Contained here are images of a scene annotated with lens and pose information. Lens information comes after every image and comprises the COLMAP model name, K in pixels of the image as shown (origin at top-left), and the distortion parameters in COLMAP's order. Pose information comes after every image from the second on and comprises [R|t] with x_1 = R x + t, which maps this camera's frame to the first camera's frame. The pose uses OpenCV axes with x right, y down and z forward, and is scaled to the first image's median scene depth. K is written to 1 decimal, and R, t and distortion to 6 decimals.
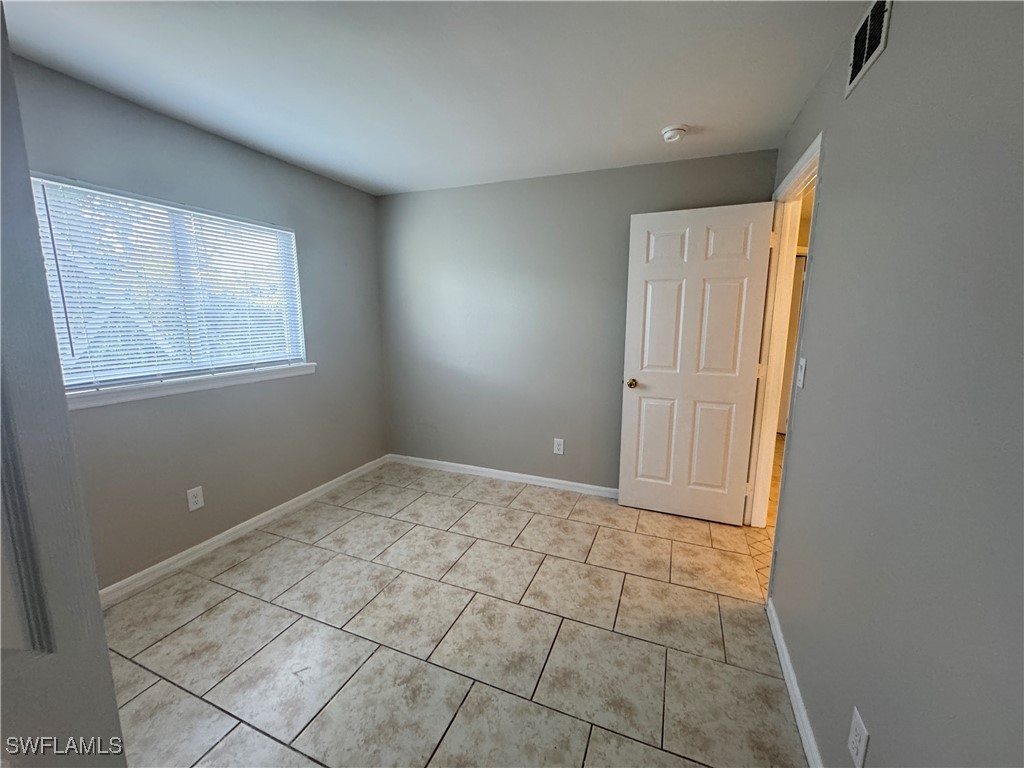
lens RADIAL K [[410.2, 0, 512.0], [0, 410.2, 384.0], [0, 0, 1]] dist [0.000842, 0.000826]
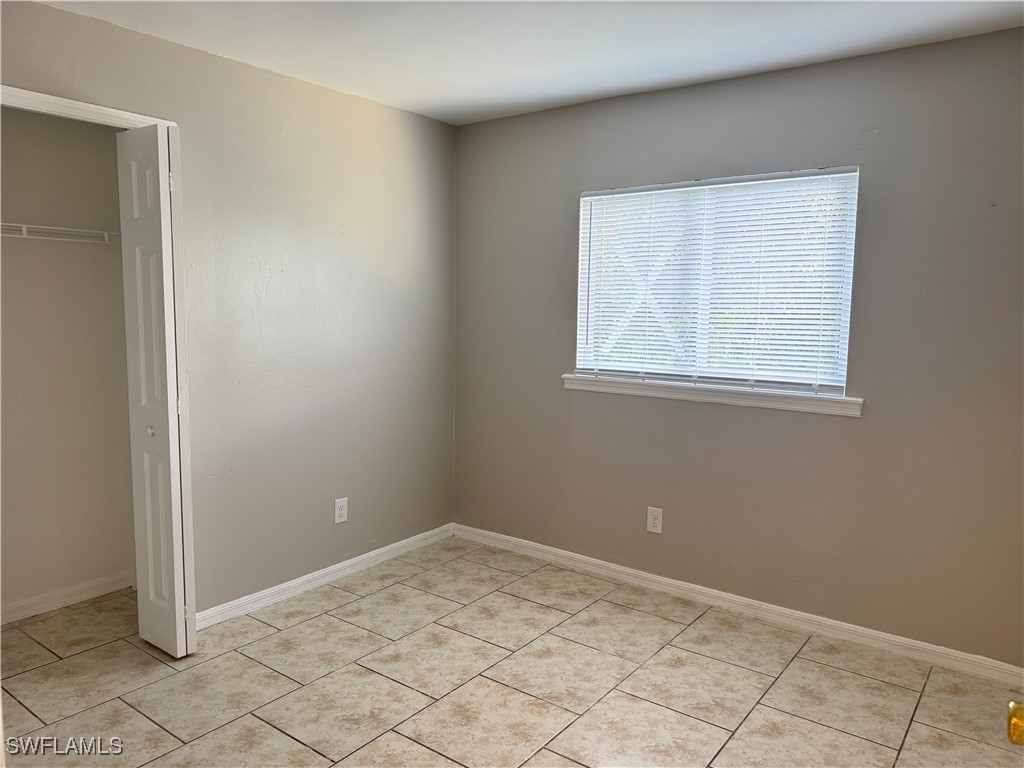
lens RADIAL K [[719.4, 0, 517.5], [0, 719.4, 385.6], [0, 0, 1]] dist [0.115257, -0.166687]
pose [[-0.252636, 0.099494, -0.962432, 0.739266], [-0.173515, 0.973915, 0.146229, -0.169762], [0.951876, 0.203939, -0.228783, 1.004165]]
